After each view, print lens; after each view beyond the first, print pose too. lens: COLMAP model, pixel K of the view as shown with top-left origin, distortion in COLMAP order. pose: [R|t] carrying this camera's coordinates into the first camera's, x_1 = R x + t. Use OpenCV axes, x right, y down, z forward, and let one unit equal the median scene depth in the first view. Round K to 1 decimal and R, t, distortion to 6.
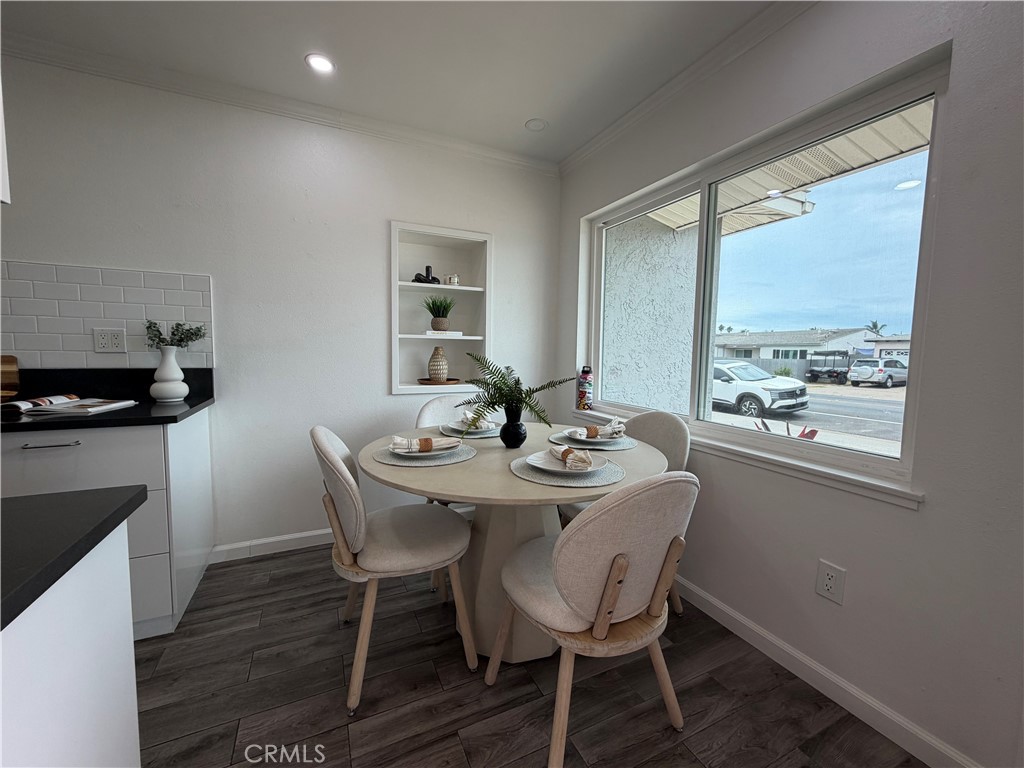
lens RADIAL K [[408.2, 0, 508.9], [0, 408.2, 385.2], [0, 0, 1]] dist [-0.001547, 0.000466]
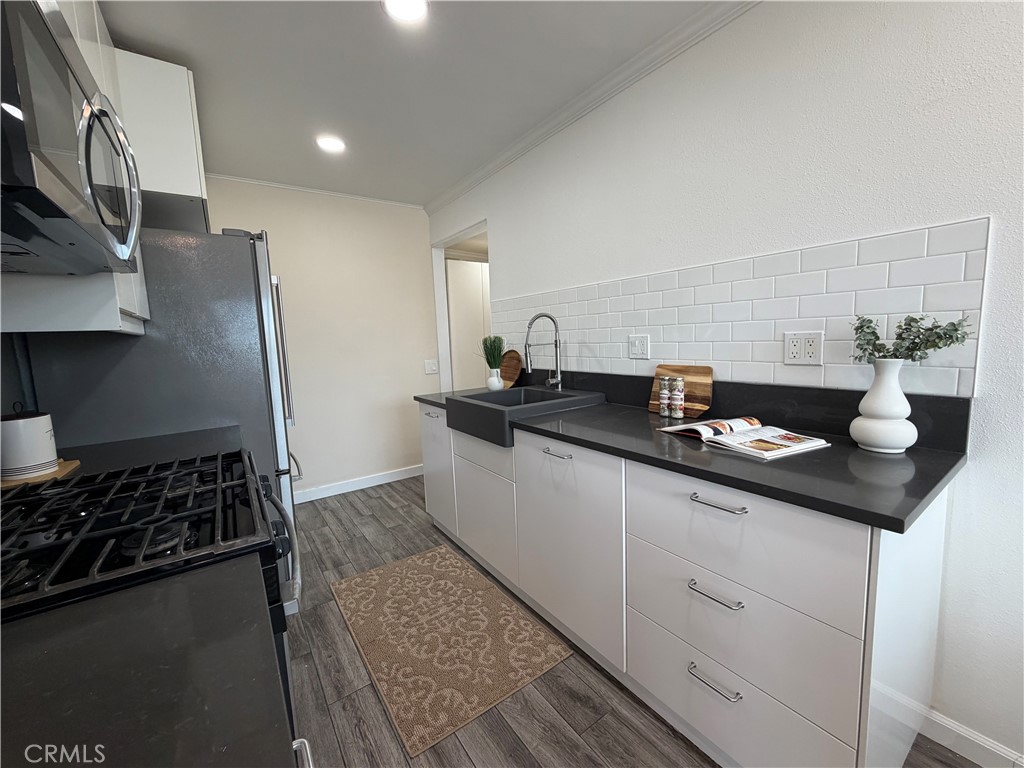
lens RADIAL K [[408.2, 0, 508.8], [0, 408.2, 382.7], [0, 0, 1]] dist [-0.001547, 0.000466]
pose [[0.166080, 0.090581, -0.981943, -0.342720], [-0.037476, 0.995633, 0.085506, -0.090383], [0.985400, 0.022598, 0.168750, 0.358289]]
